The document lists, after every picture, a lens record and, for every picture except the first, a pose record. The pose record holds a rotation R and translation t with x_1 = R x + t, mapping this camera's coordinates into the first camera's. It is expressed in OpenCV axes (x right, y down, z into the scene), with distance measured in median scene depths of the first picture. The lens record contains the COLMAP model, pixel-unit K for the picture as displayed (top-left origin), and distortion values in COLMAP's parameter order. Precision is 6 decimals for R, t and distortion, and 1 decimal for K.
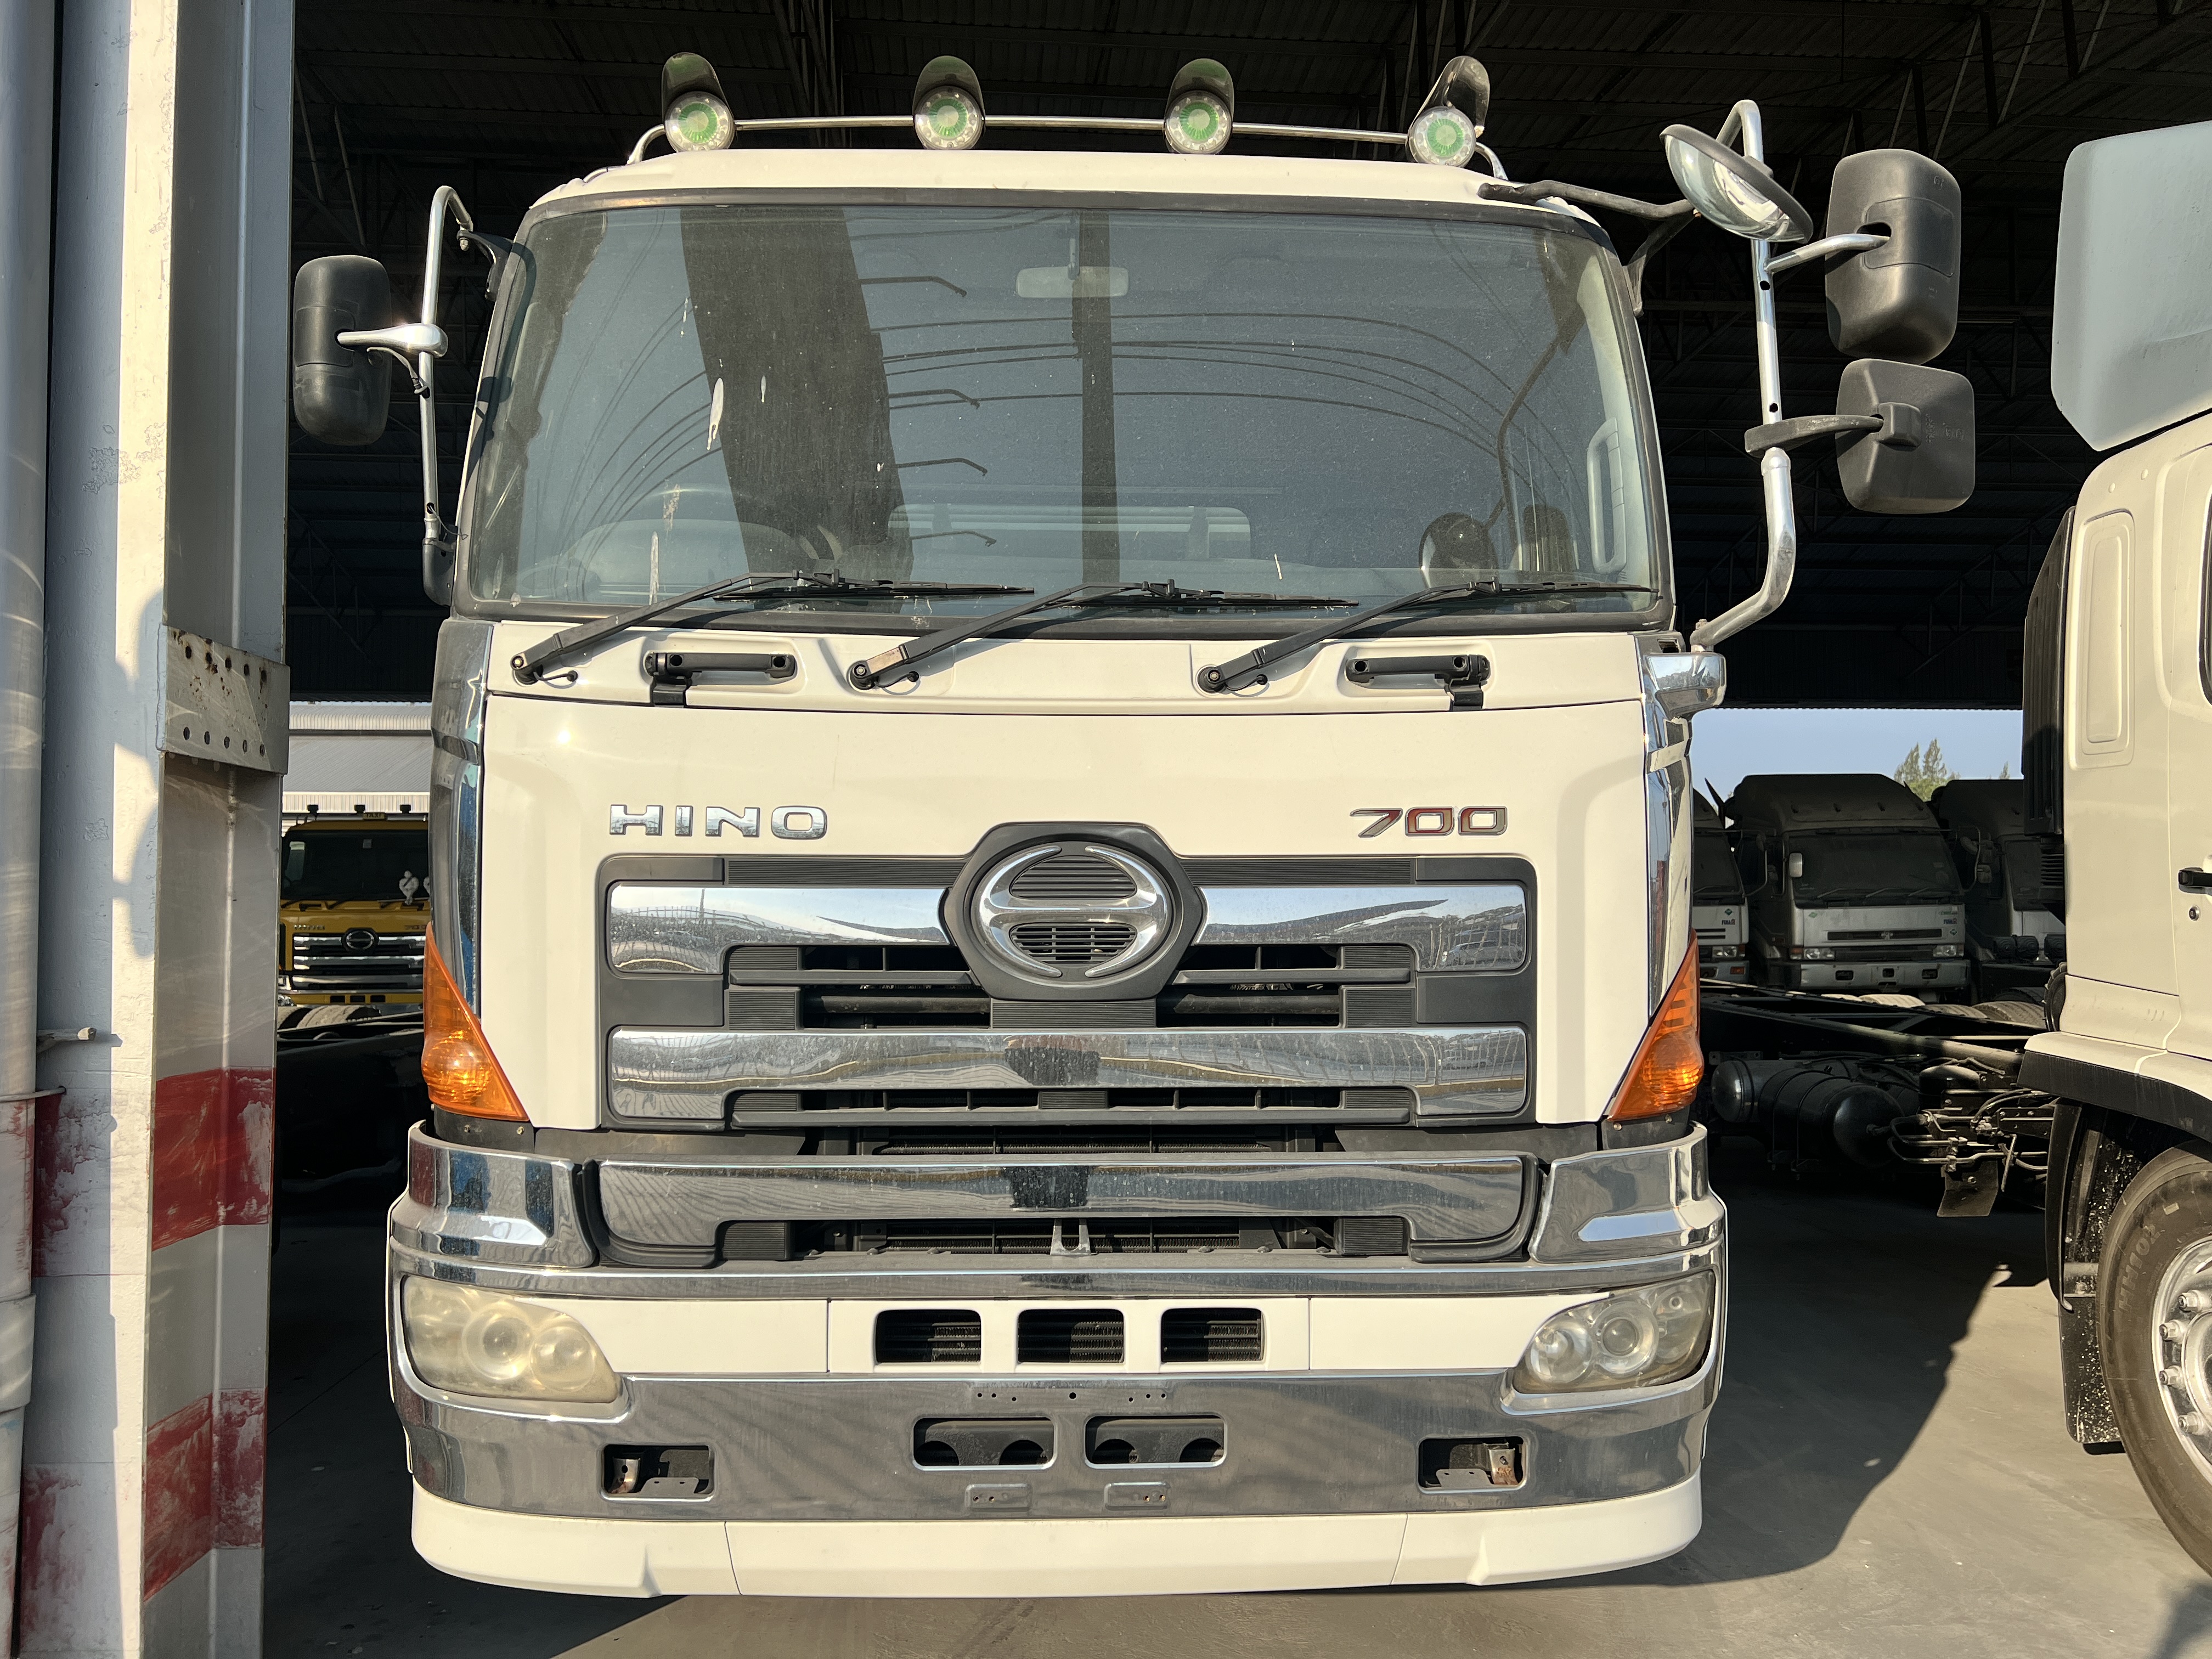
lens RADIAL K [[1653.2, 0, 1125.0], [0, 1653.2, 840.1], [0, 0, 1]] dist [0.067106, -0.083225]
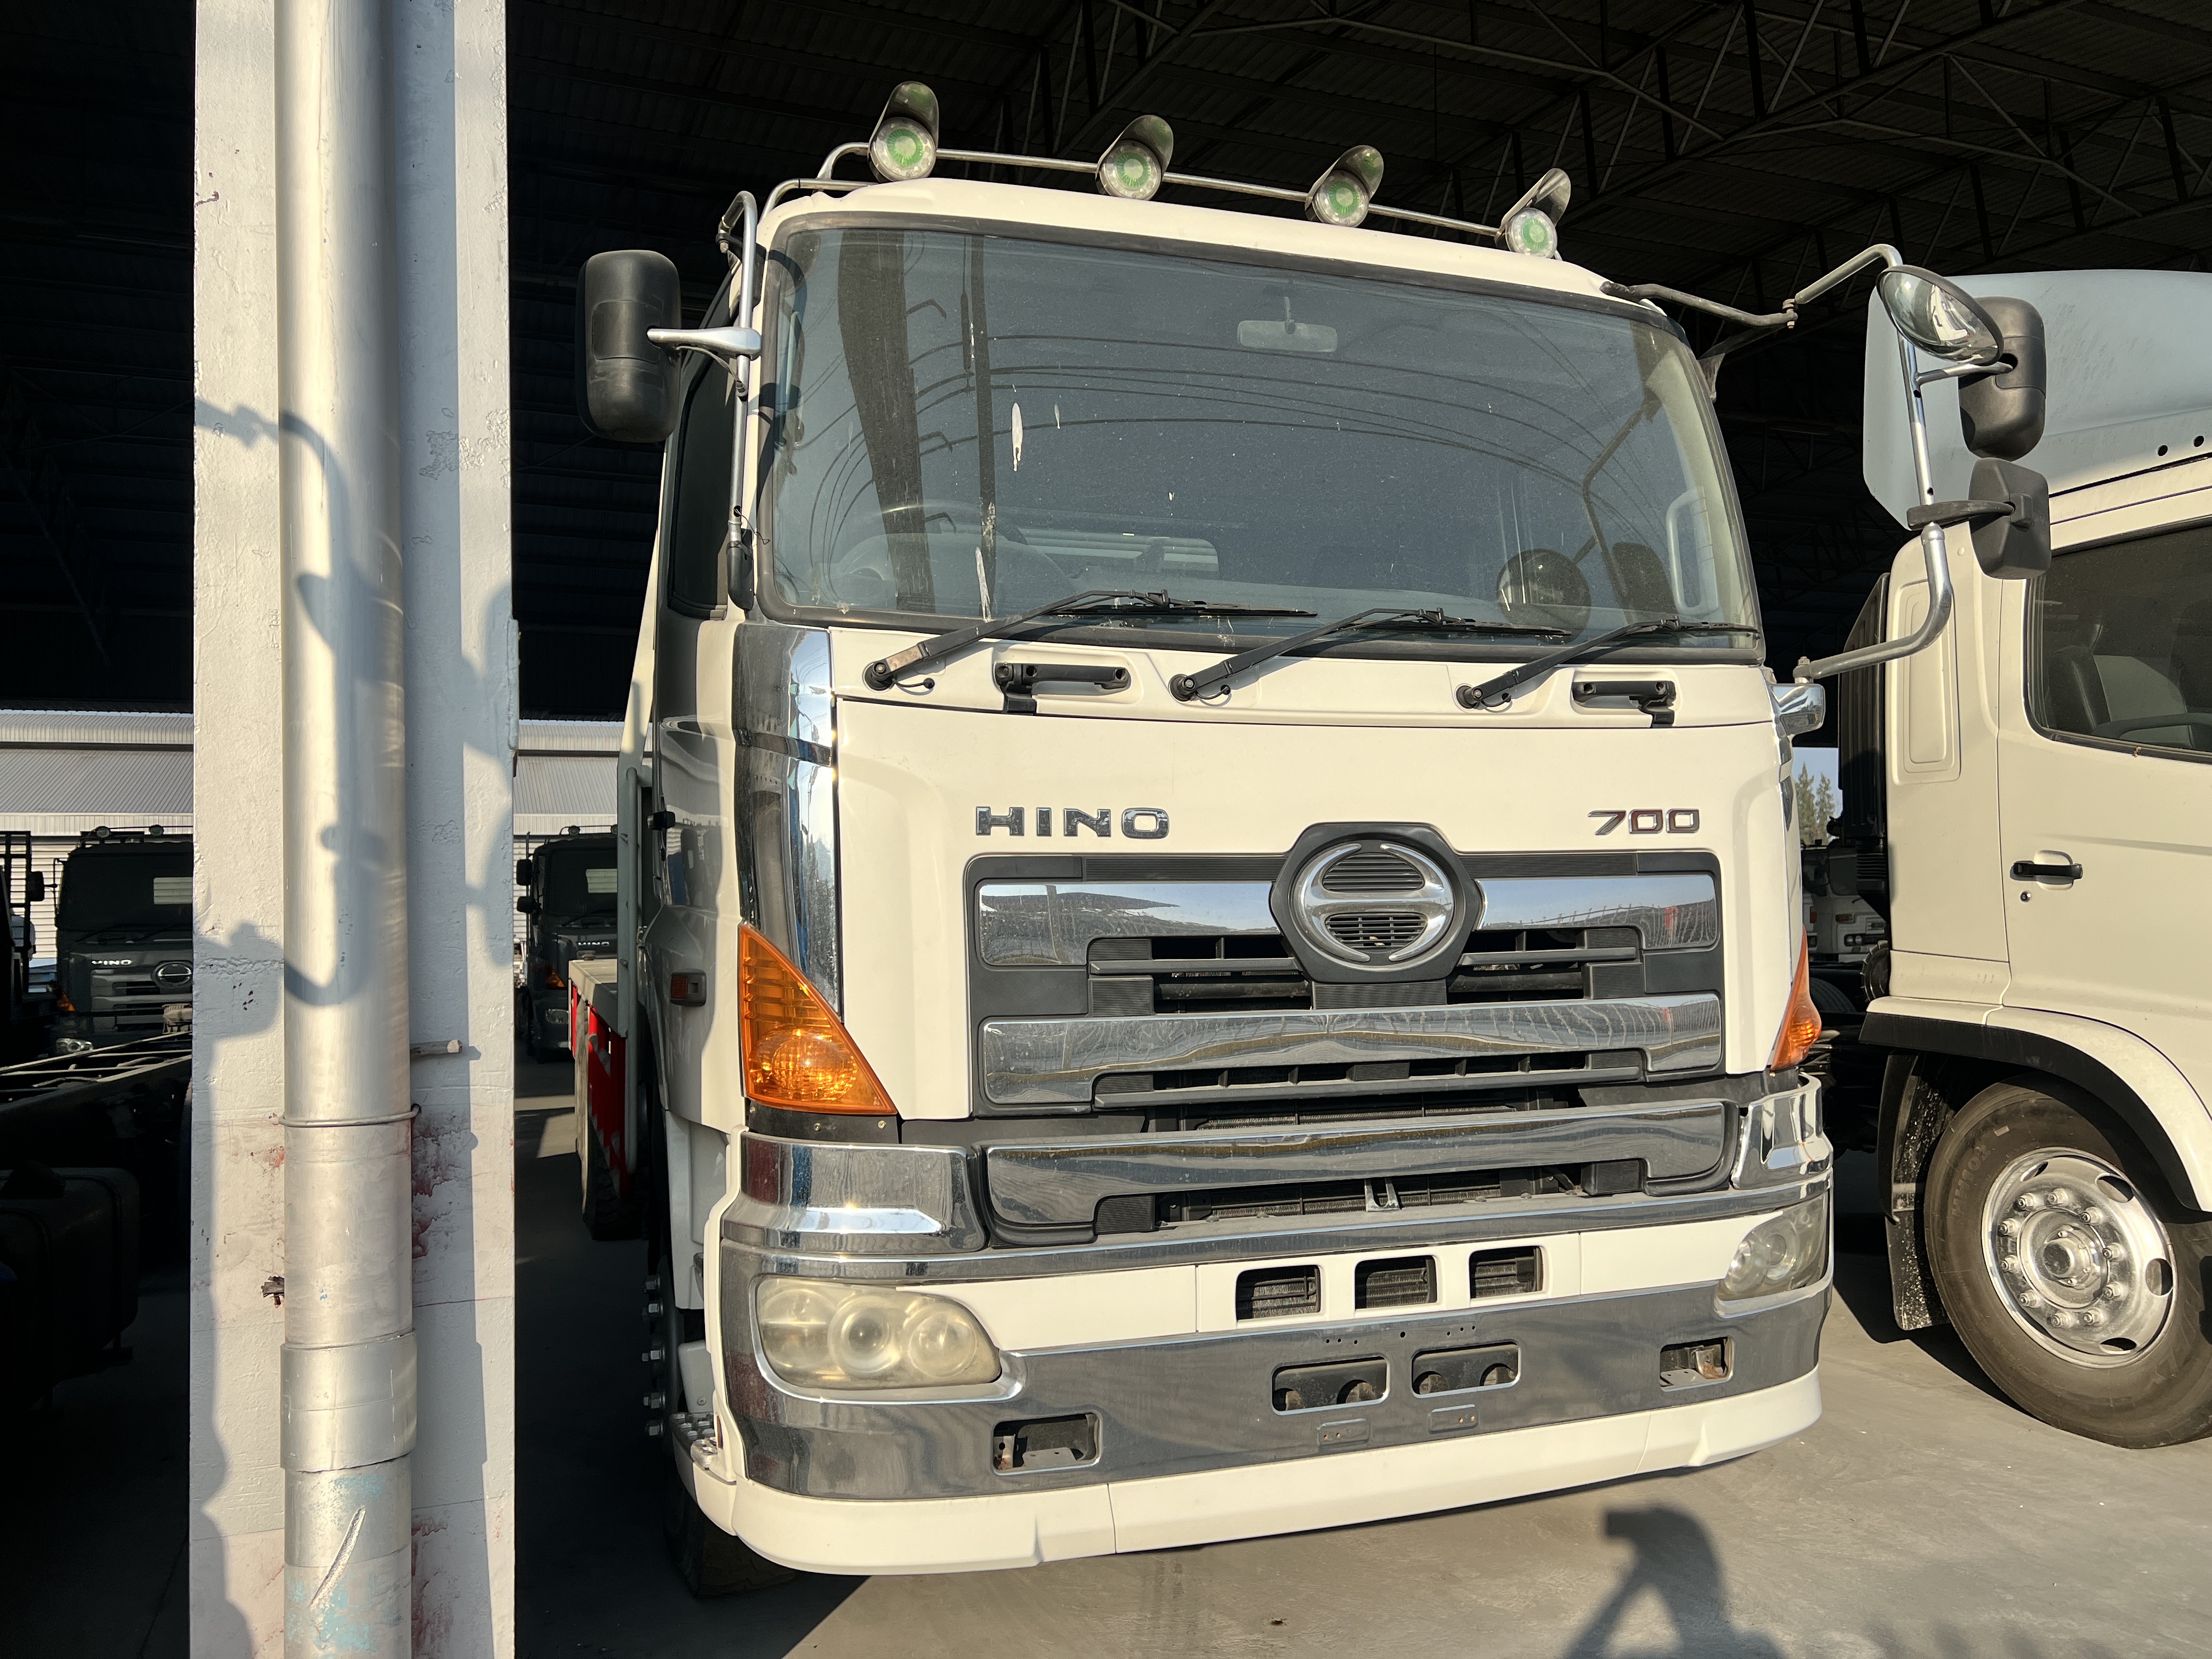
lens RADIAL K [[1653.2, 0, 1124.7], [0, 1653.2, 833.6], [0, 0, 1]] dist [0.067106, -0.083225]
pose [[0.954738, -0.003816, 0.297424, -0.523083], [0.008580, 0.999855, -0.014713, 0.011512], [-0.297324, 0.016599, 0.954632, -0.018273]]
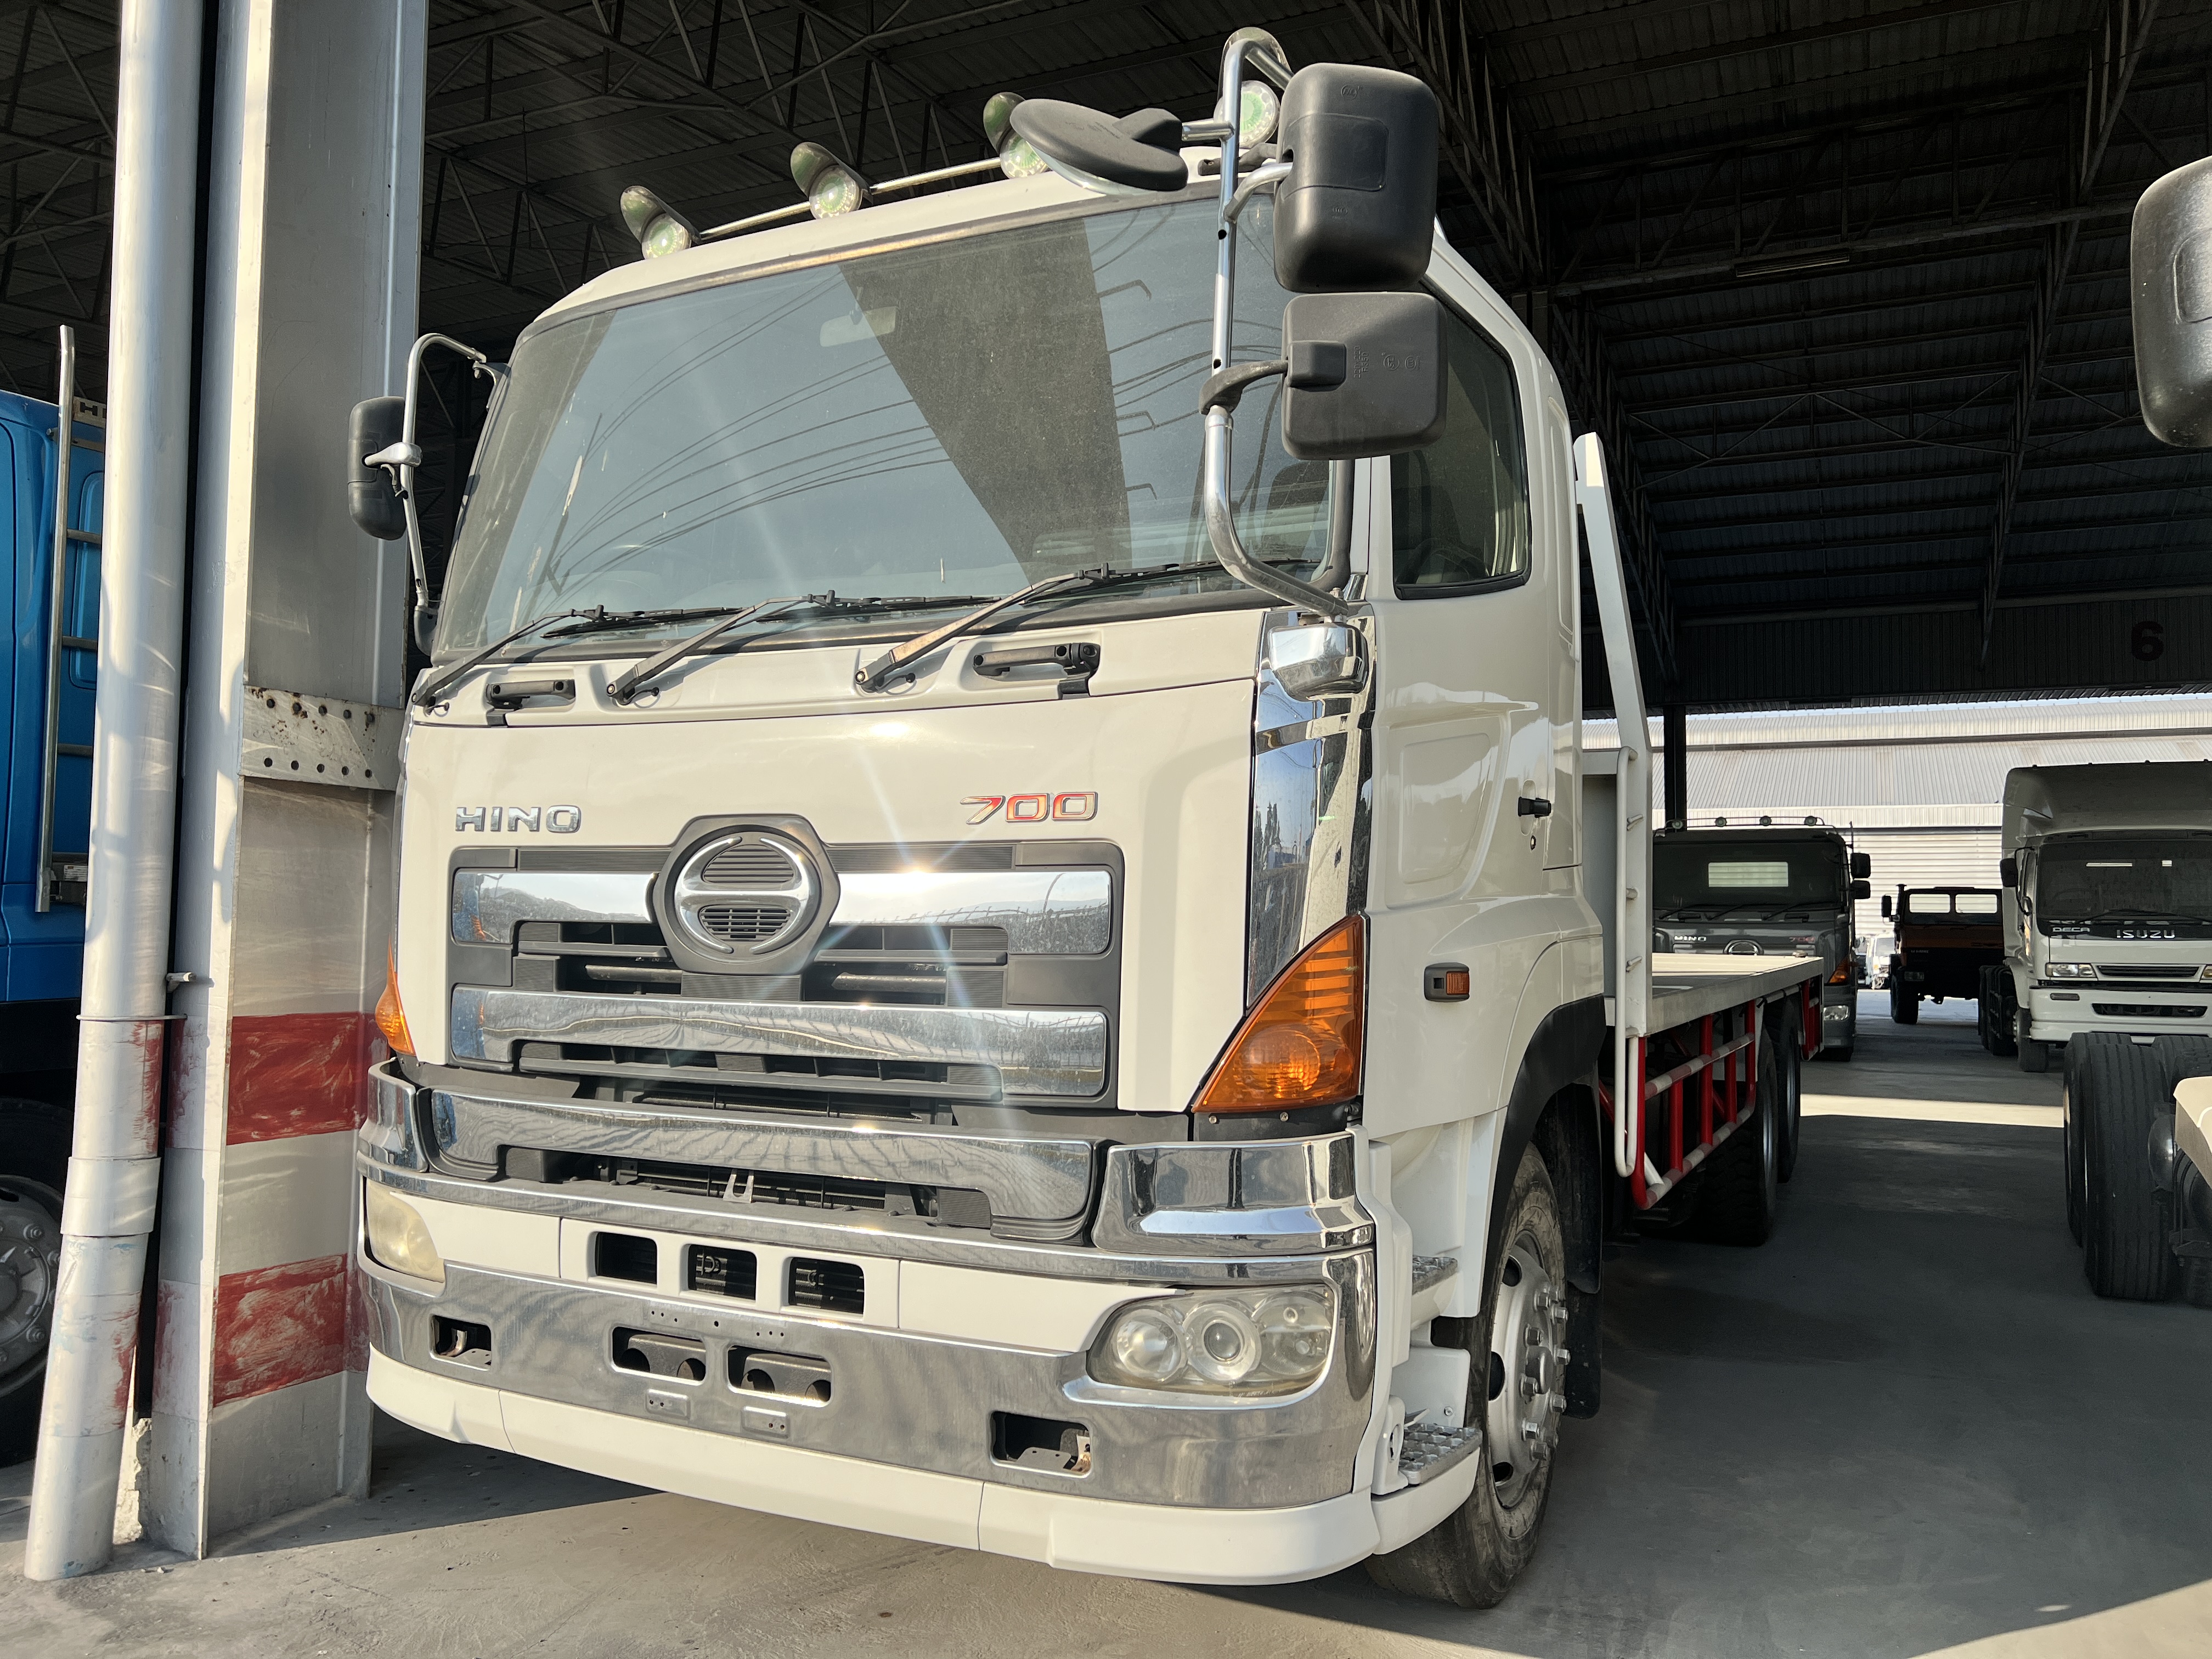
lens RADIAL K [[1653.2, 0, 1129.5], [0, 1653.2, 839.2], [0, 0, 1]] dist [0.067106, -0.083225]
pose [[0.877619, -0.011074, -0.479230, 0.731842], [0.005314, 0.999896, -0.013375, 0.021907], [0.479329, 0.009192, 0.877587, 0.136927]]
